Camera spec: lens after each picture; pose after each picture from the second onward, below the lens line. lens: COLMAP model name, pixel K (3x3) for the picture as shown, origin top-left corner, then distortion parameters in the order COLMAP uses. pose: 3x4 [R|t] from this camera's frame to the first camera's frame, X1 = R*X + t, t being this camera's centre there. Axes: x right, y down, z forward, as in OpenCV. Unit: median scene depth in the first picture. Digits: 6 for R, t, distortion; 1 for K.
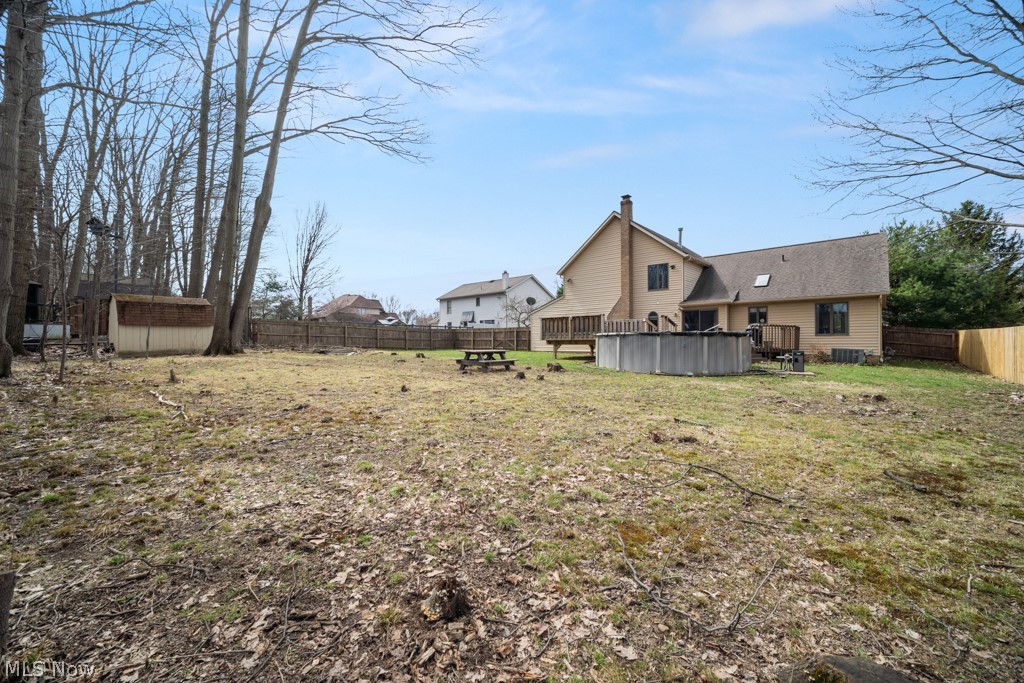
lens RADIAL K [[410.6, 0, 503.9], [0, 410.6, 343.1], [0, 0, 1]] dist [-0.003222, 0.000447]
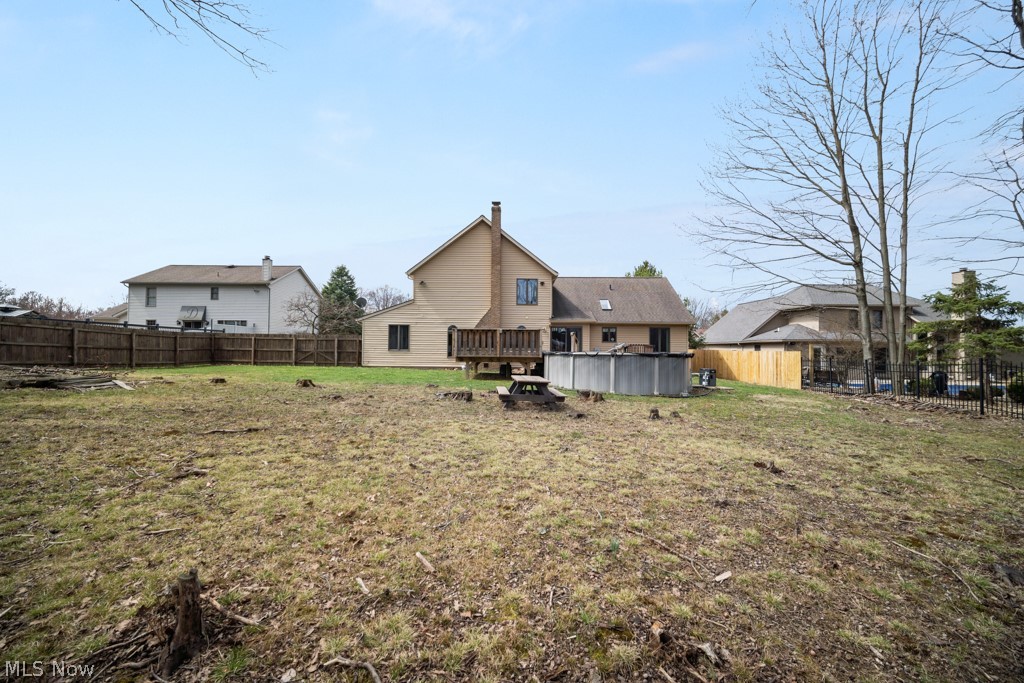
lens RADIAL K [[410.6, 0, 511.7], [0, 410.6, 345.1], [0, 0, 1]] dist [-0.003222, 0.000447]
pose [[0.737755, 0.016185, 0.674874, -0.310876], [-0.009933, 0.999865, -0.013121, -0.017197], [-0.674995, 0.002976, 0.737816, 0.278440]]
